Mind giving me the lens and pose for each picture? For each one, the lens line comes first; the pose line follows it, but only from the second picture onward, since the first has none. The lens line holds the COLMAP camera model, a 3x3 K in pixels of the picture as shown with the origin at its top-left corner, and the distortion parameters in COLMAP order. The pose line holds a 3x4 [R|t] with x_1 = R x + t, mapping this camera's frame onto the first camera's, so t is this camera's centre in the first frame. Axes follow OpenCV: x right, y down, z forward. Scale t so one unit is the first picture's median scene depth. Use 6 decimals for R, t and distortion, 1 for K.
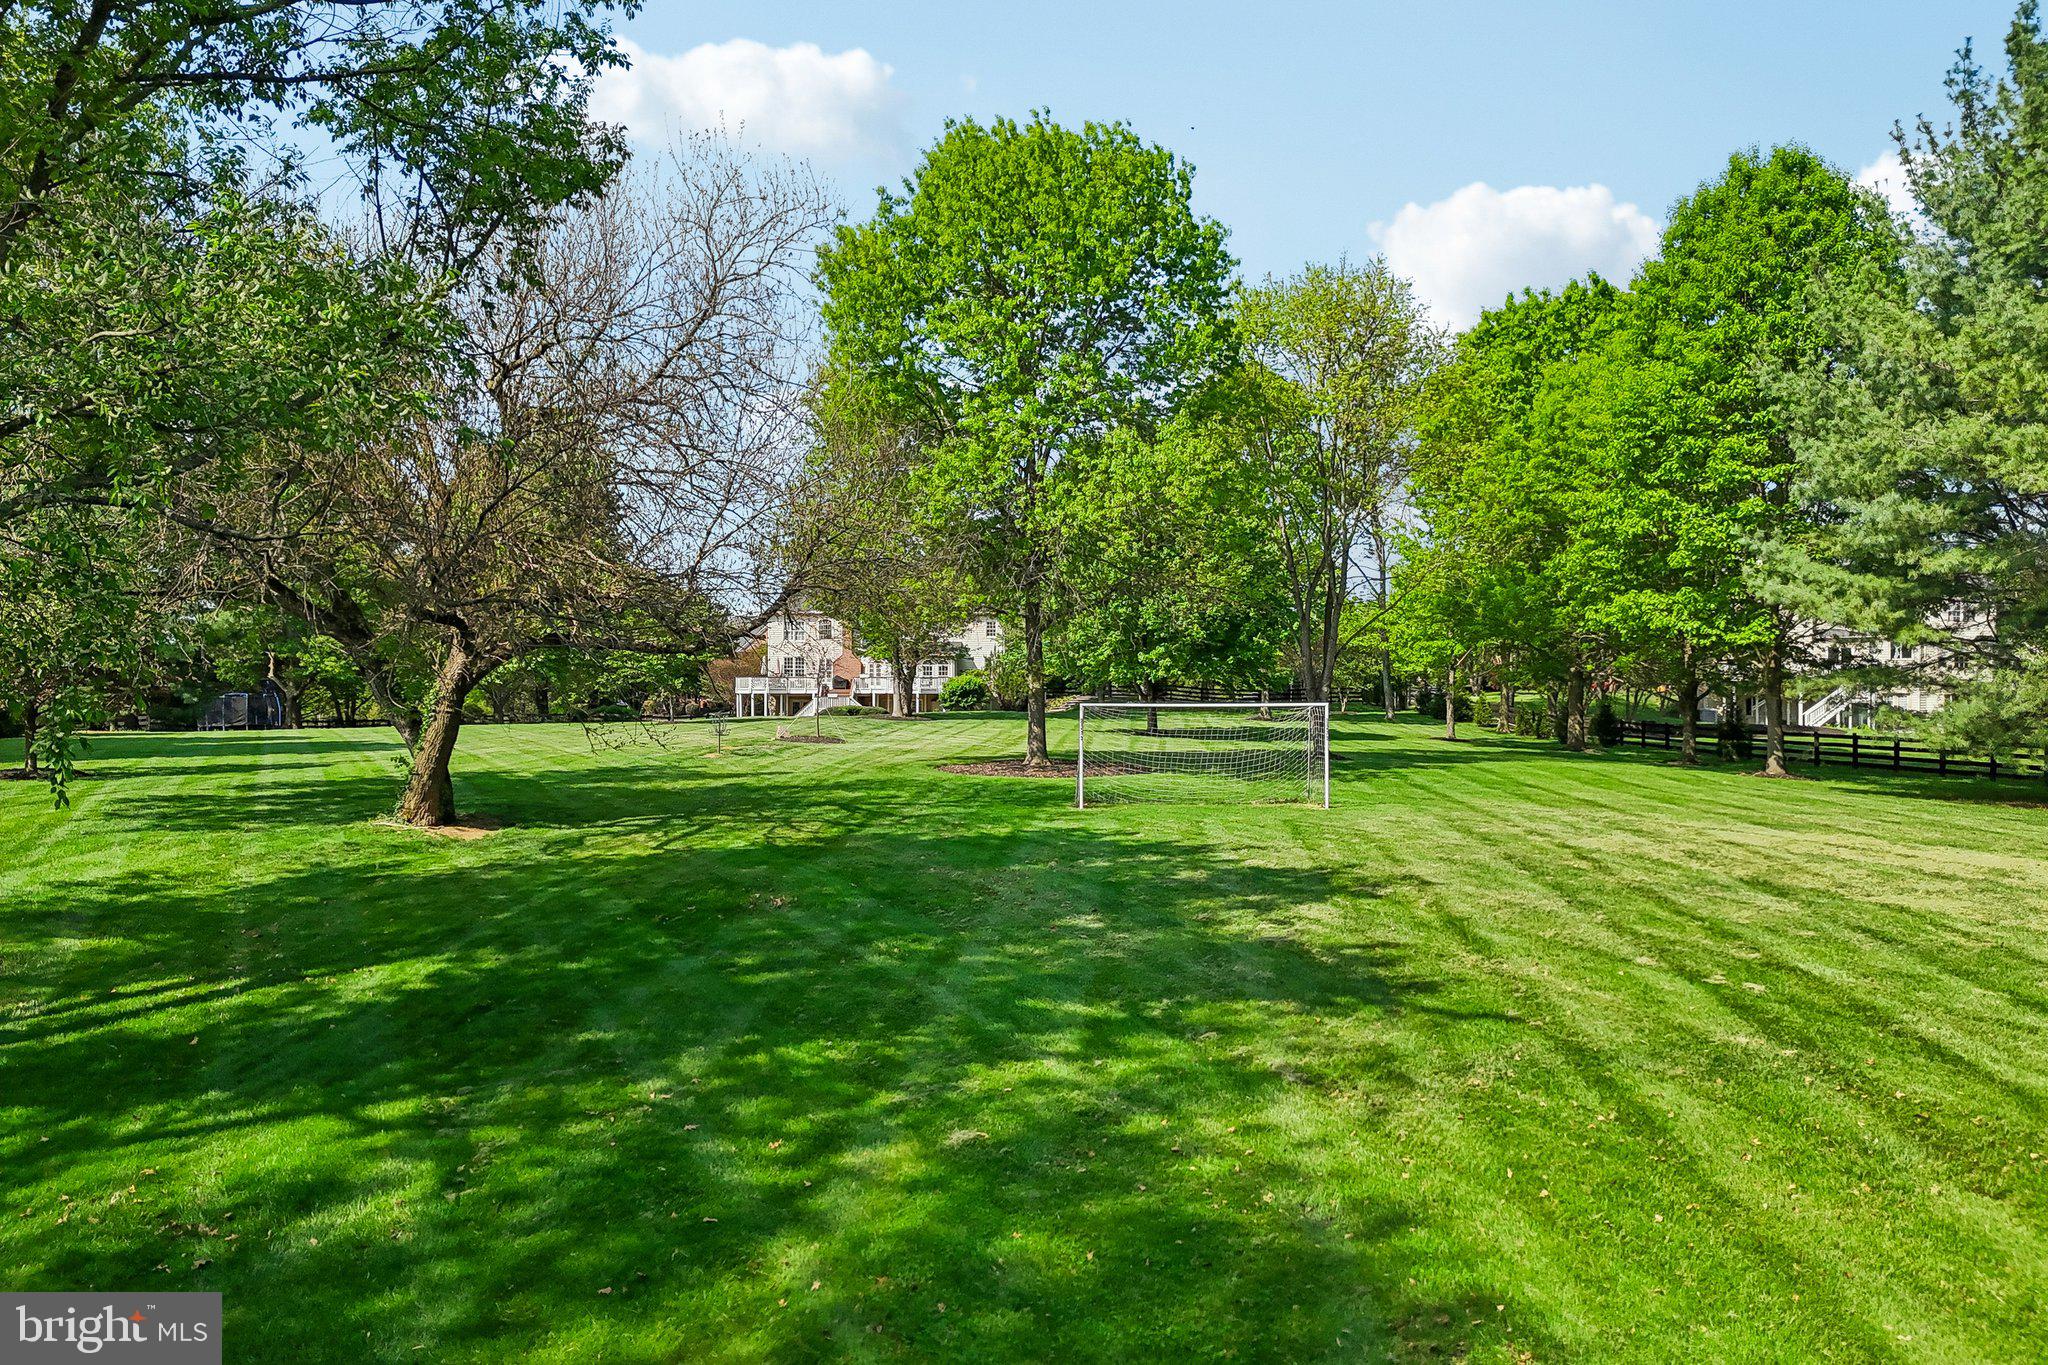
lens RADIAL K [[1508.4, 0, 1014.2], [0, 1508.4, 680.0], [0, 0, 1]] dist [0.075289, -0.075609]
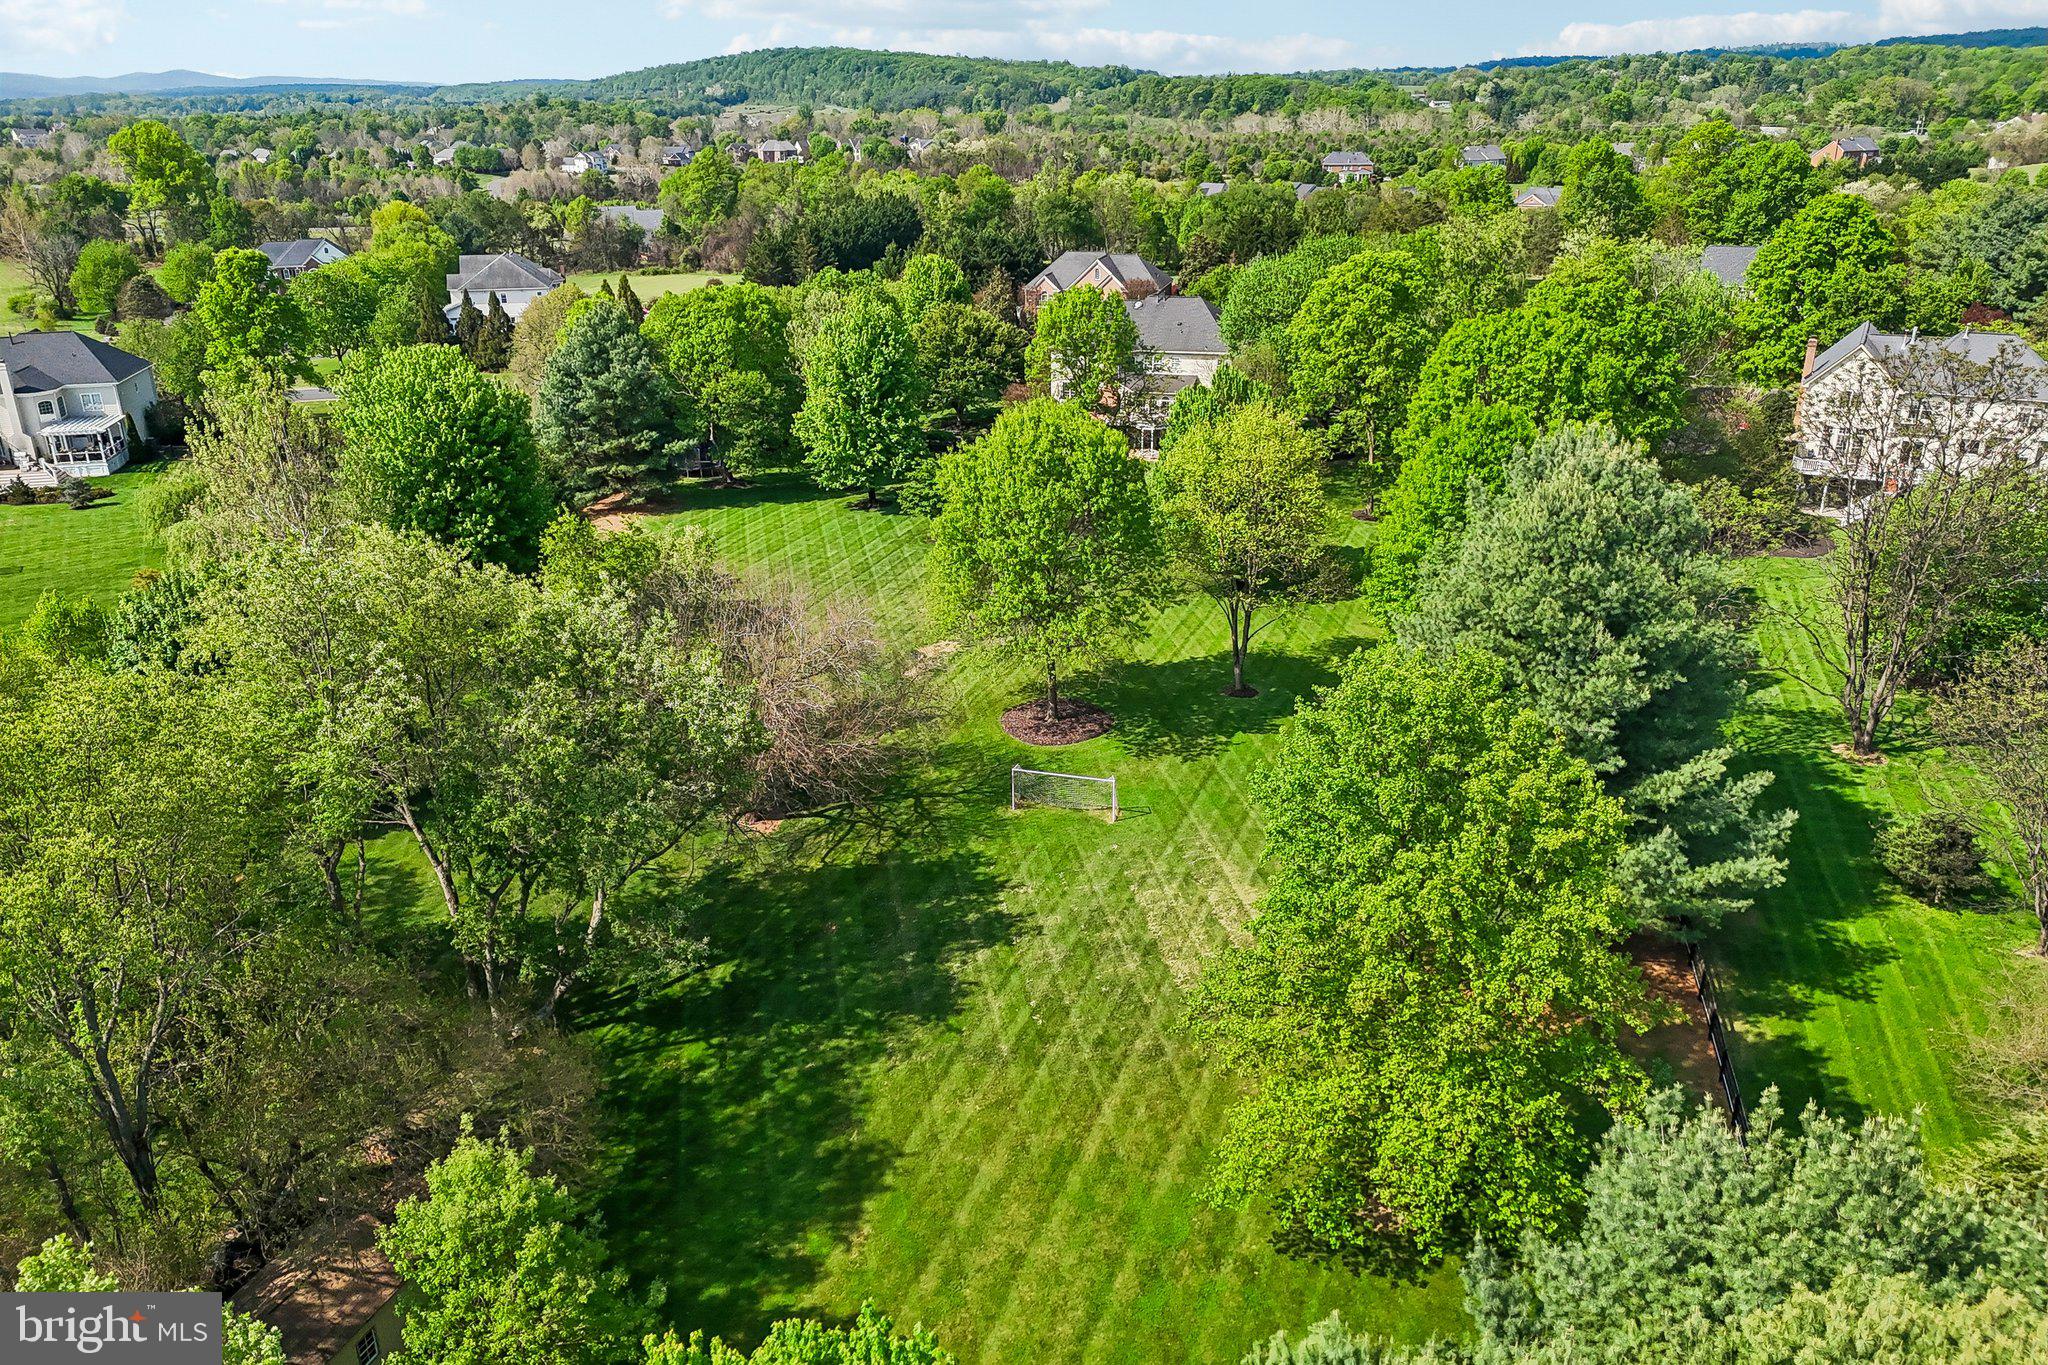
lens RADIAL K [[1508.4, 0, 1024.3], [0, 1508.4, 687.8], [0, 0, 1]] dist [0.075289, -0.075609]
pose [[0.963392, 0.089206, -0.252822, 0.548241], [0.011613, 0.928249, 0.371778, -0.827278], [0.267847, -0.361104, 0.893231, -0.883680]]
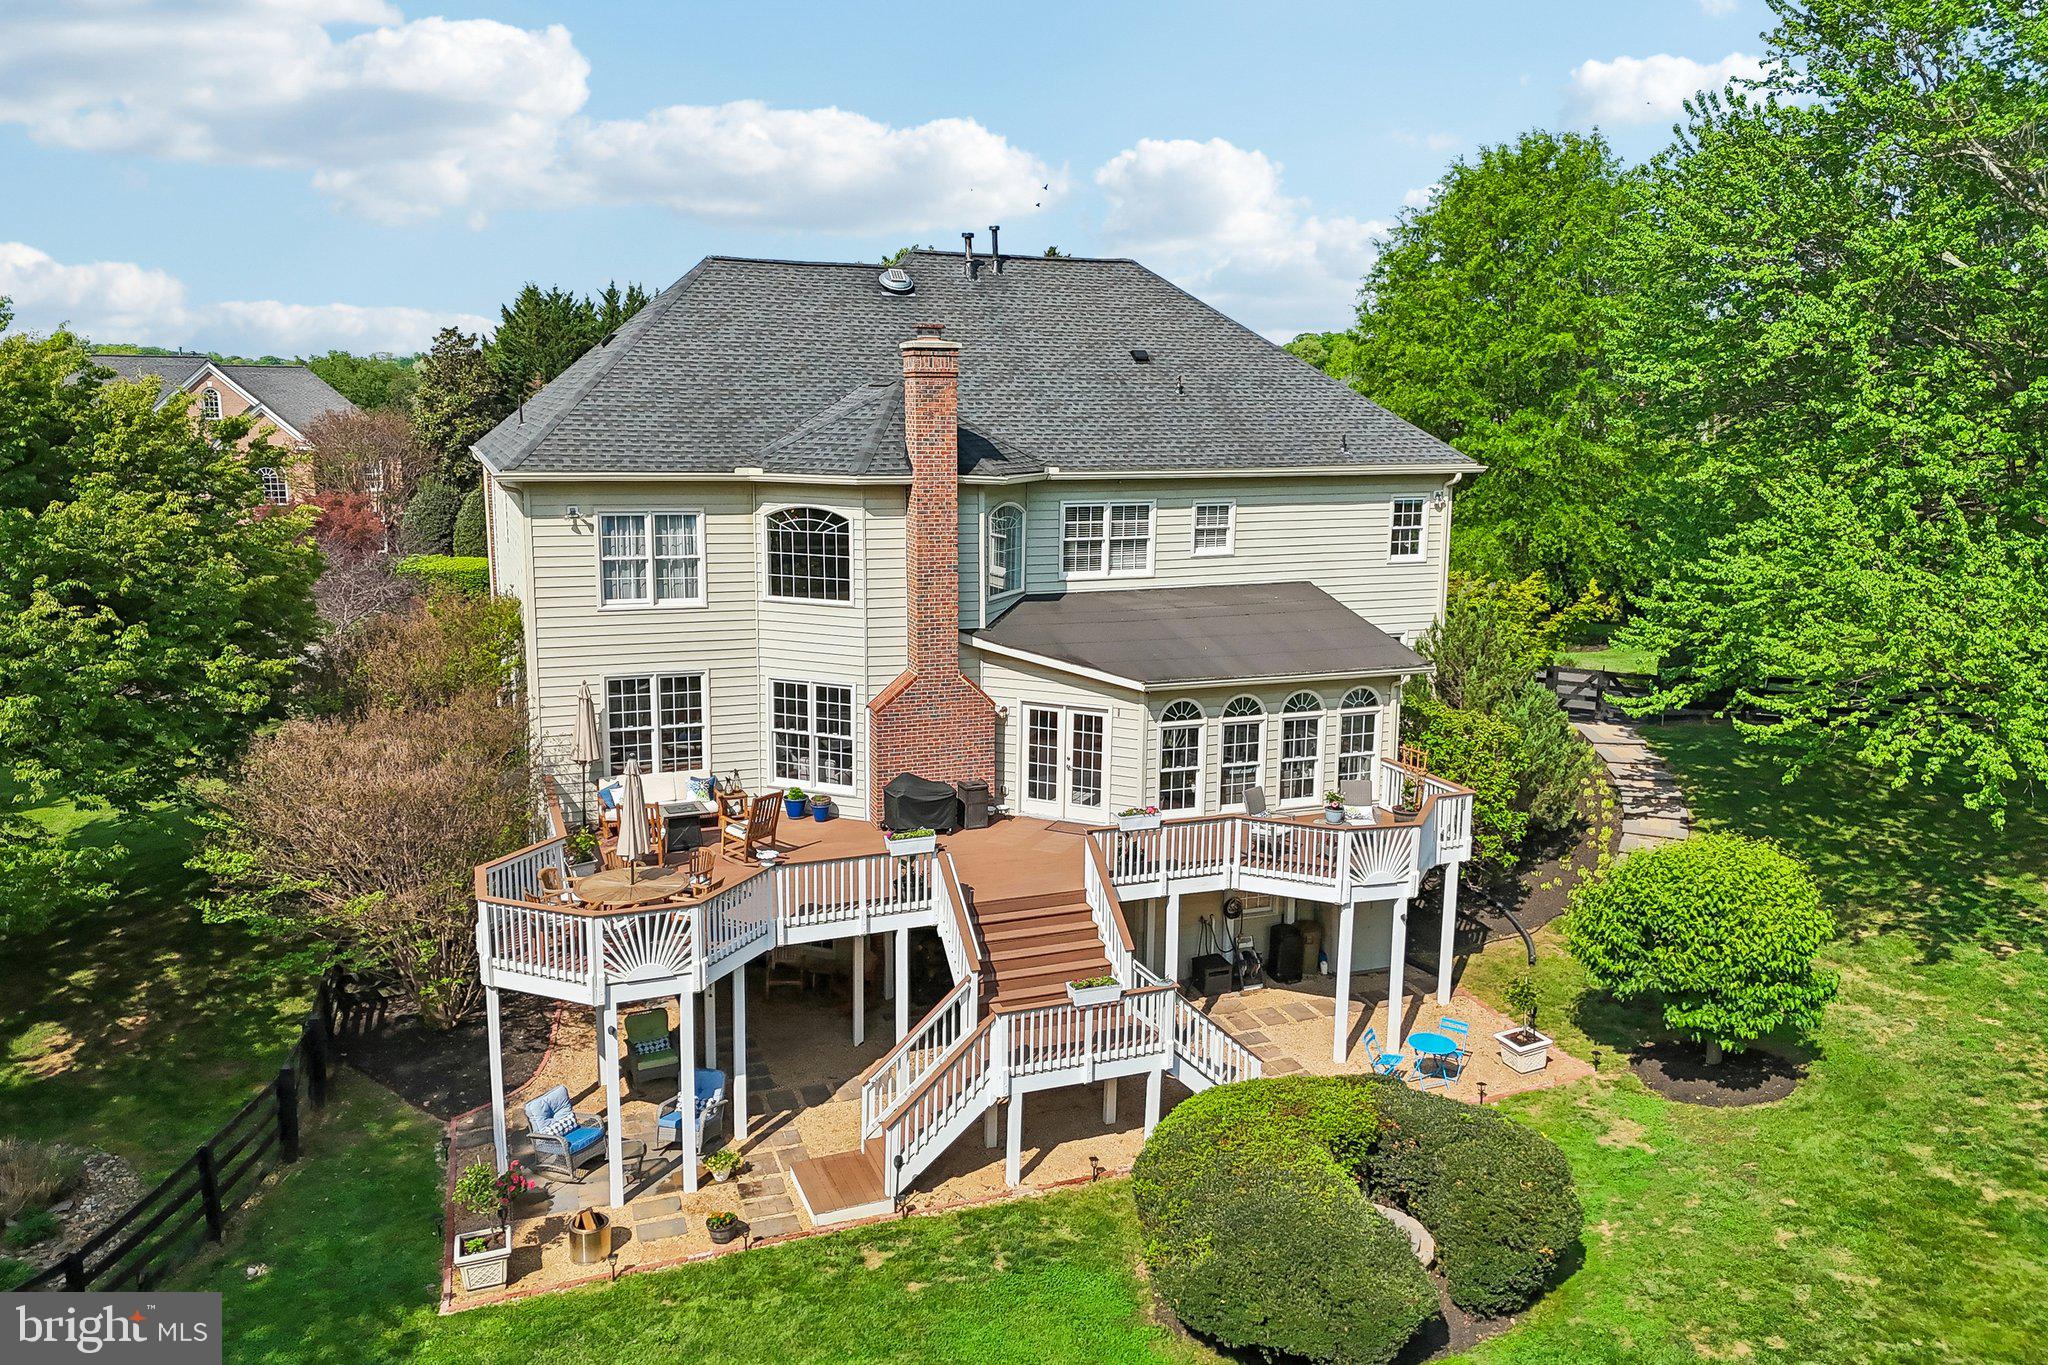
lens RADIAL K [[1508.4, 0, 1027.9], [0, 1508.4, 679.9], [0, 0, 1]] dist [0.075289, -0.075609]
pose [[0.917981, -0.063346, 0.391533, -0.589862], [-0.012778, 0.981928, 0.188823, -0.184897], [-0.396418, -0.178339, 0.900582, 2.512903]]
